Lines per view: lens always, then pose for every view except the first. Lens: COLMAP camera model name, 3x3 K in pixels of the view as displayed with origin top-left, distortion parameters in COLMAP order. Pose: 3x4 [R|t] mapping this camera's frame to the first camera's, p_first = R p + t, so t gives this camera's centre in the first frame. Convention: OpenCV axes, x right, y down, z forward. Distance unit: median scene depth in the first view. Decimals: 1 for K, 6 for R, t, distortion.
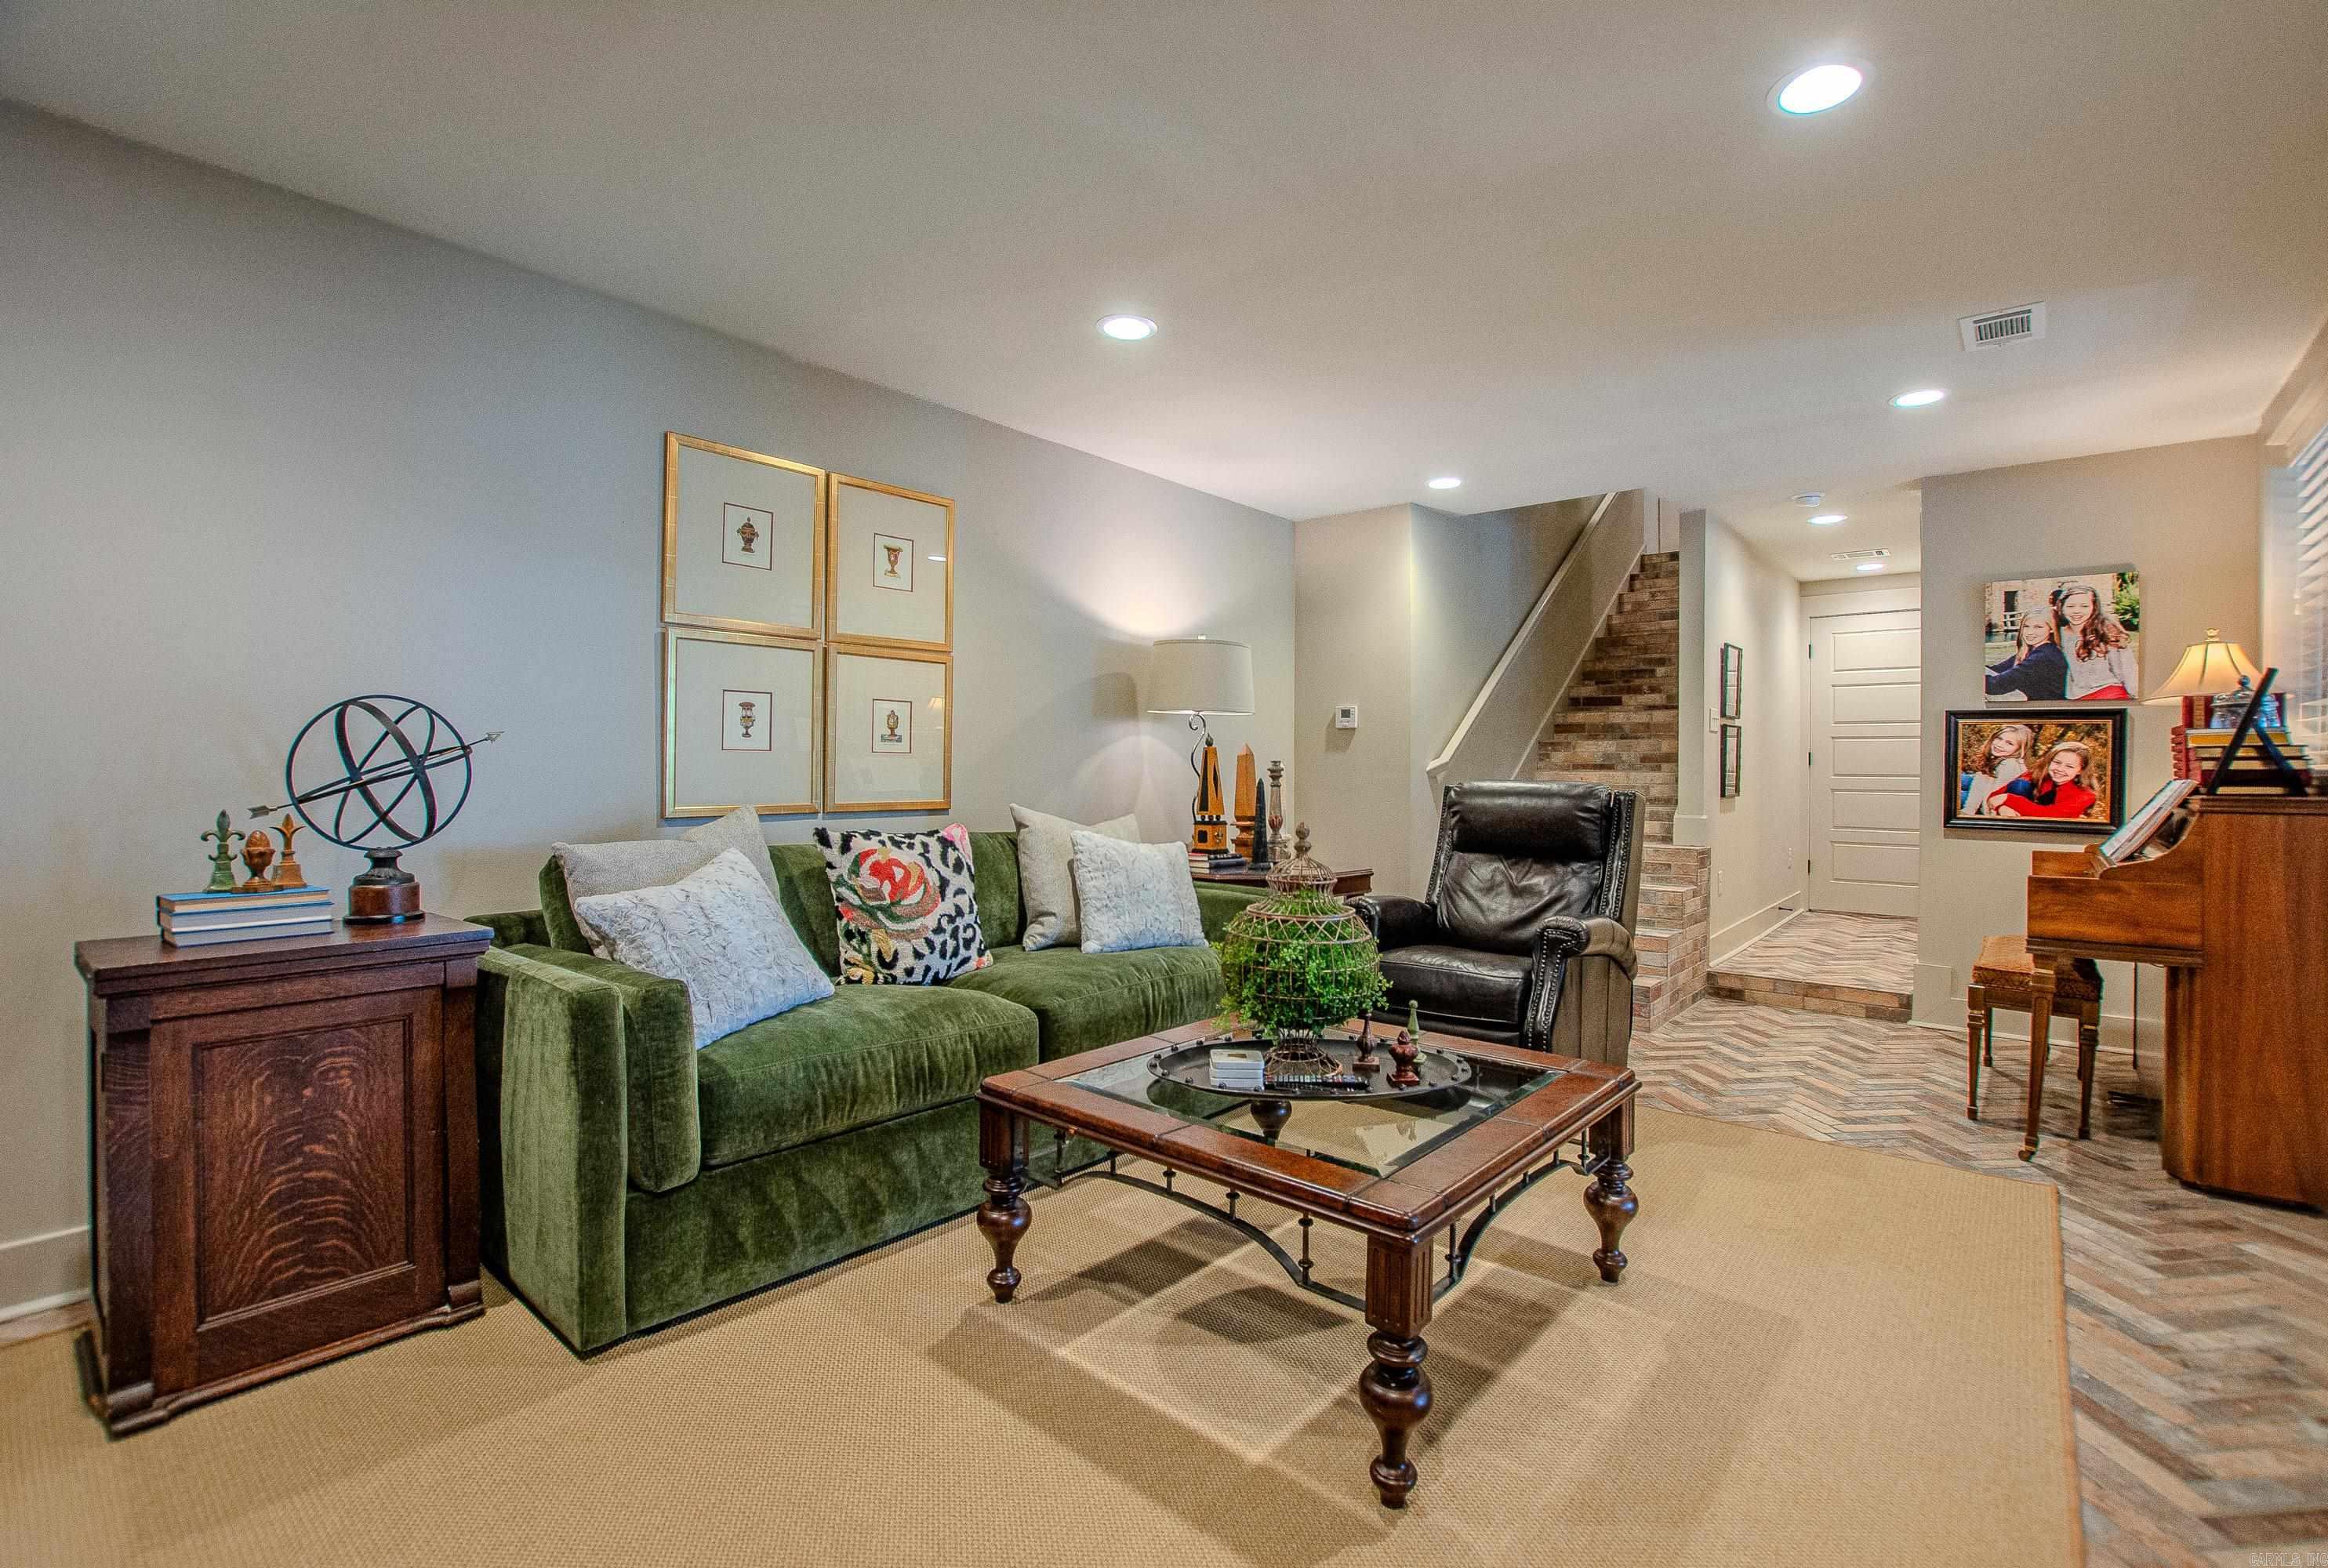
lens RADIAL K [[1054.0, 0, 1166.9], [0, 1054.0, 772.8], [0, 0, 1]] dist [-0.020890, -0.000321]
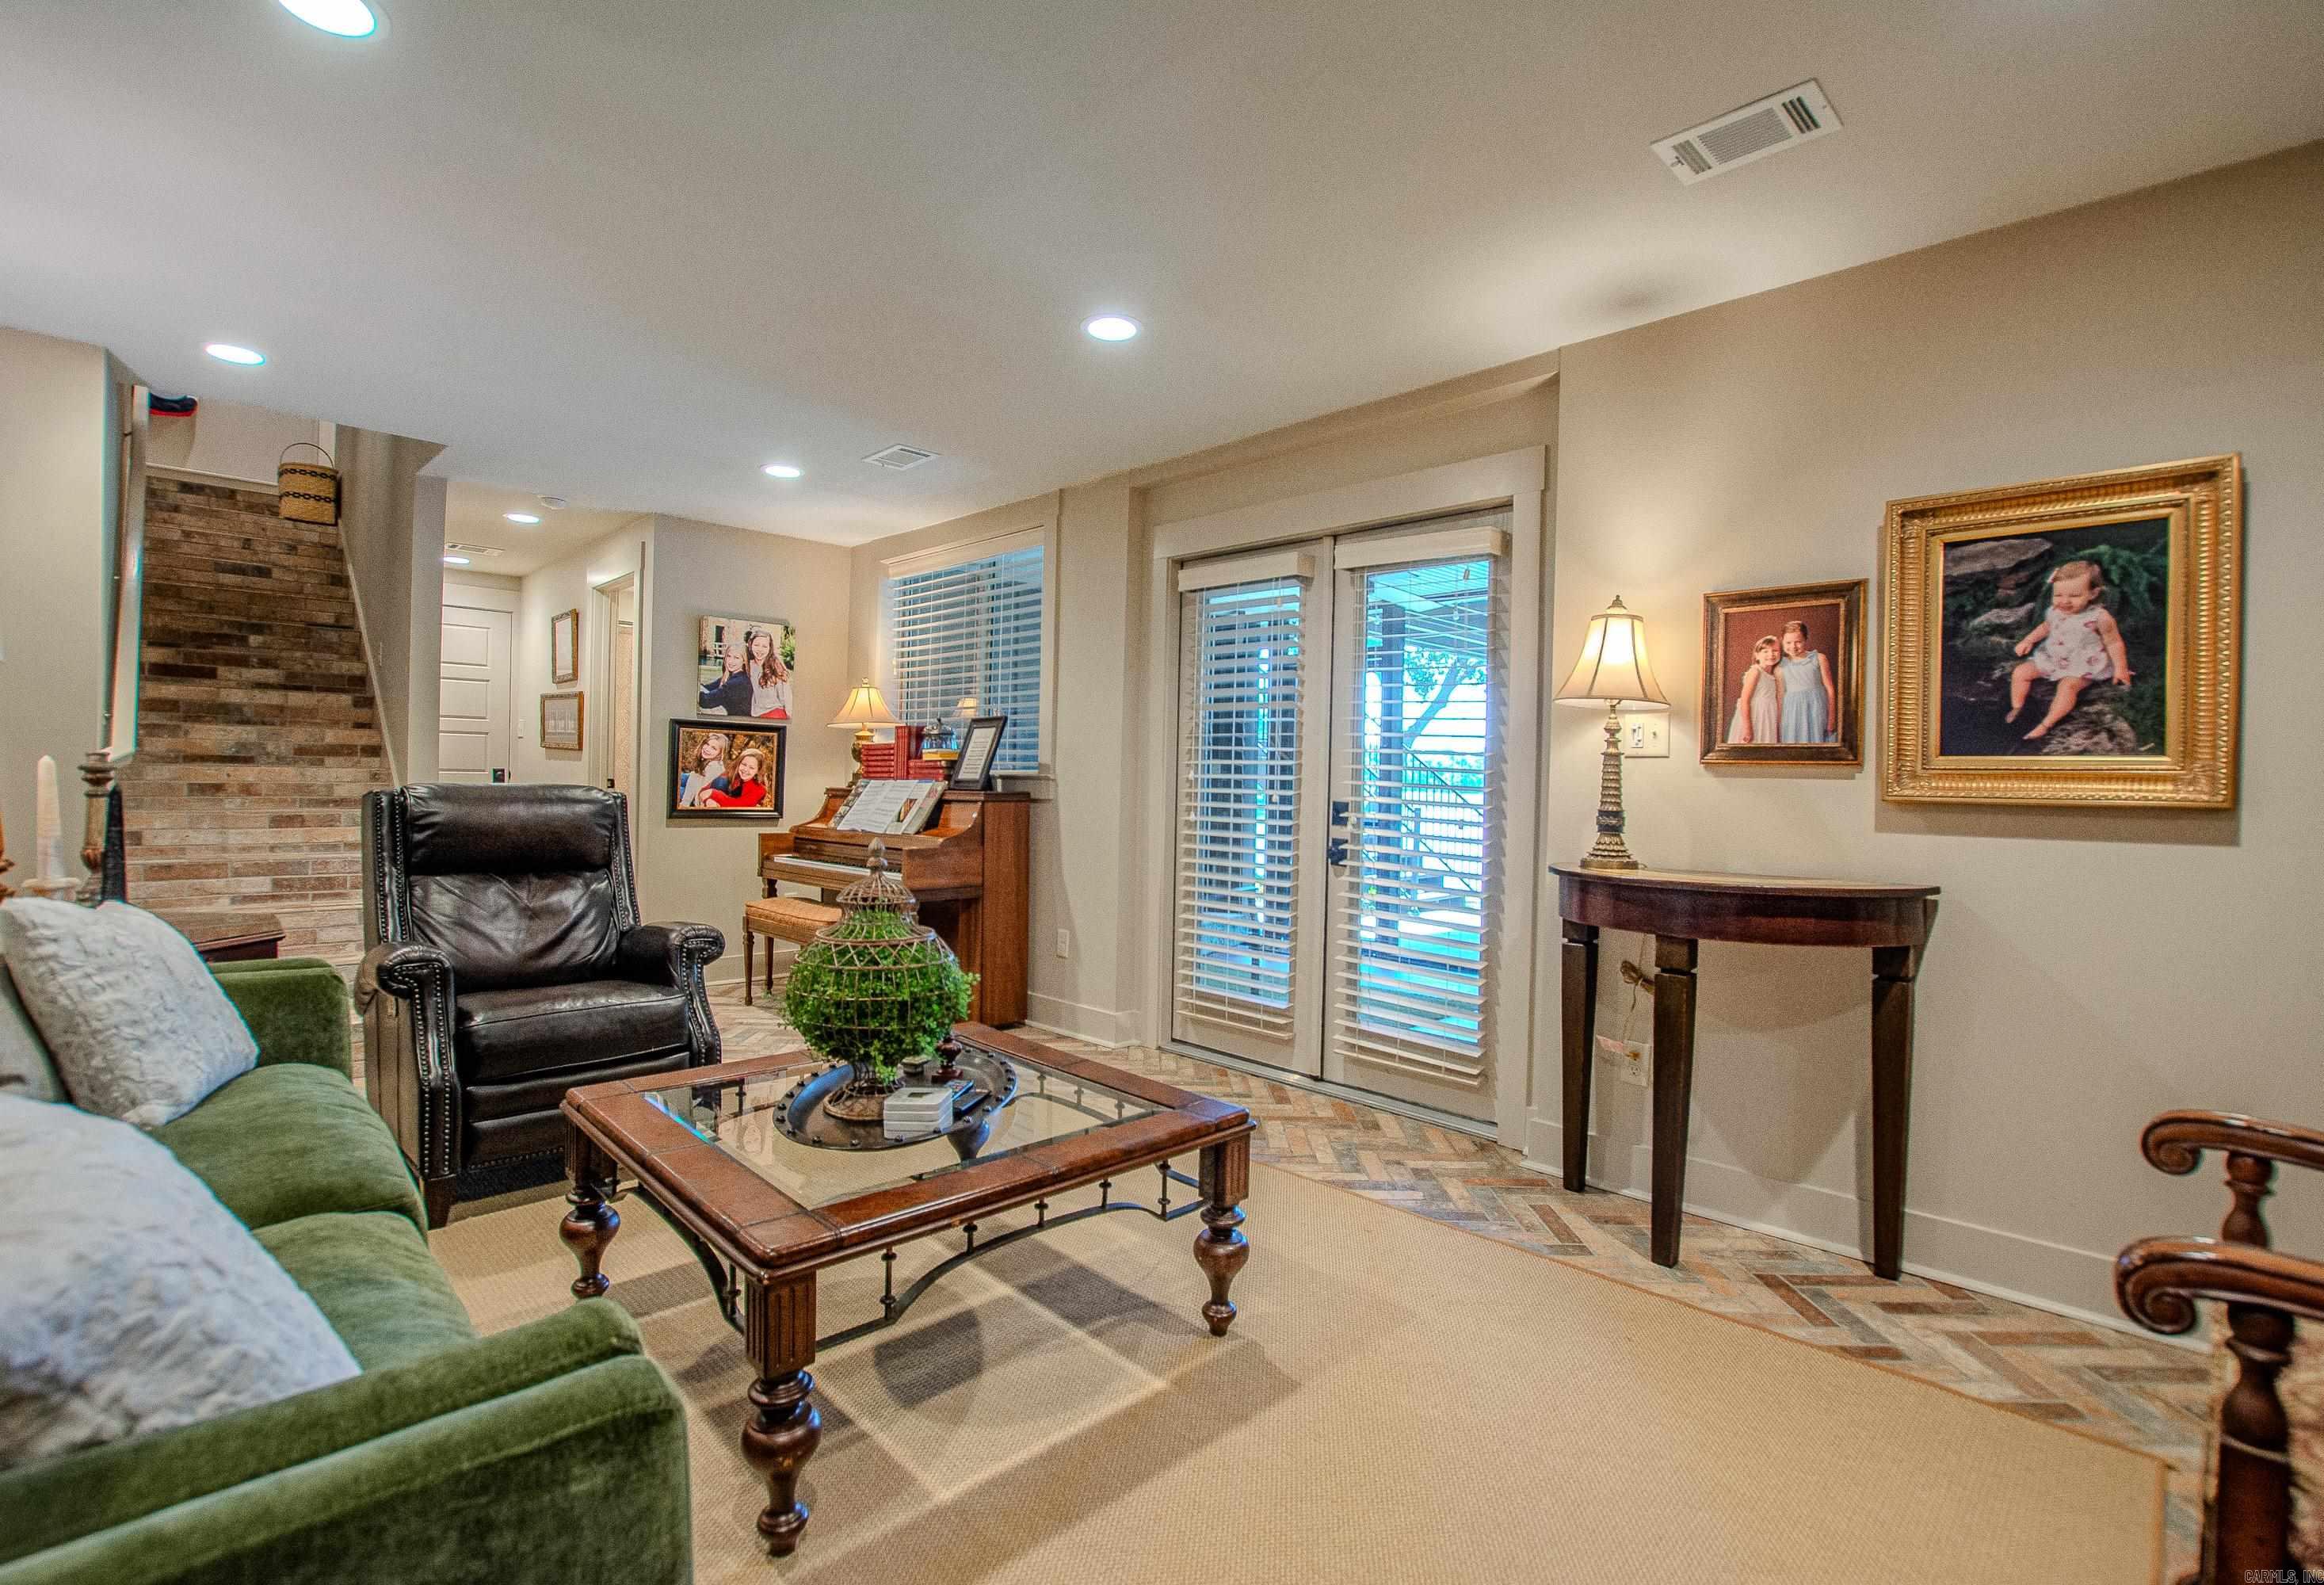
lens RADIAL K [[1080.2, 0, 1163.9], [0, 1080.2, 791.4], [0, 0, 1]] dist [-0.005919, -0.000279]
pose [[0.089526, -0.019351, 0.995796, -0.439411], [-0.013224, 0.999700, 0.020616, -0.011129], [-0.995897, -0.015014, 0.089243, 0.360884]]
